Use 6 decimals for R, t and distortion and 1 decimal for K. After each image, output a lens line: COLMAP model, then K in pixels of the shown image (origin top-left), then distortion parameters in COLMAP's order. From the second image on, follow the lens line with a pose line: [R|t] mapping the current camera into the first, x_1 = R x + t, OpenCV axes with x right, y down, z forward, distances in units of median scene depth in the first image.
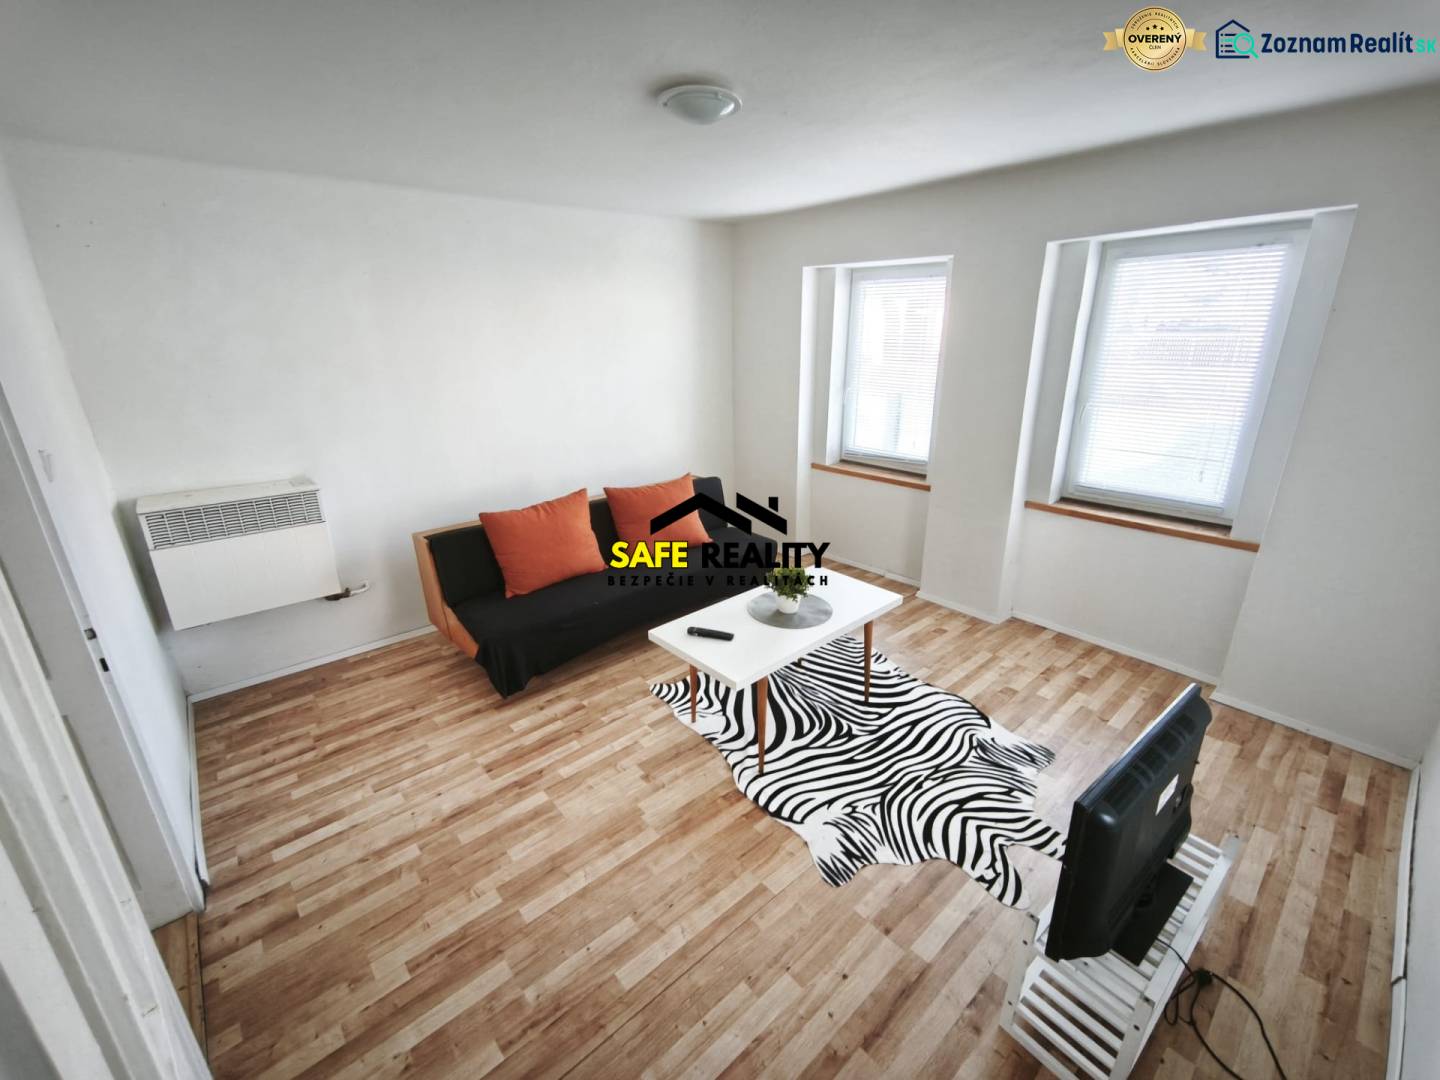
lens RADIAL K [[616.3, 0, 725.2], [0, 616.3, 536.2], [0, 0, 1]] dist [-0.005814, 0.000364]
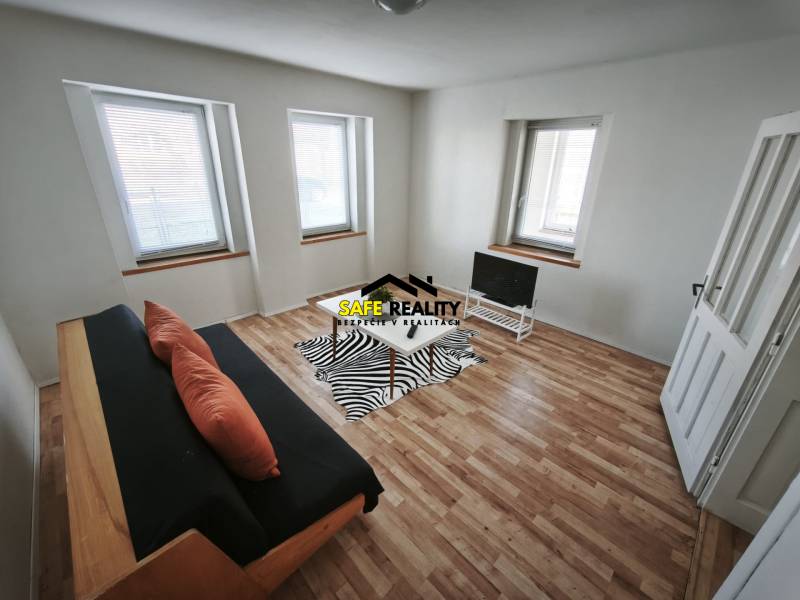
lens RADIAL K [[342.4, 0, 397.3], [0, 342.4, 299.4], [0, 0, 1]] dist [-0.005814, 0.000364]
pose [[-0.059856, -0.368797, 0.927581, -0.974528], [0.292022, 0.882124, 0.369568, -0.321955], [-0.954537, 0.292995, 0.054897, 1.045101]]
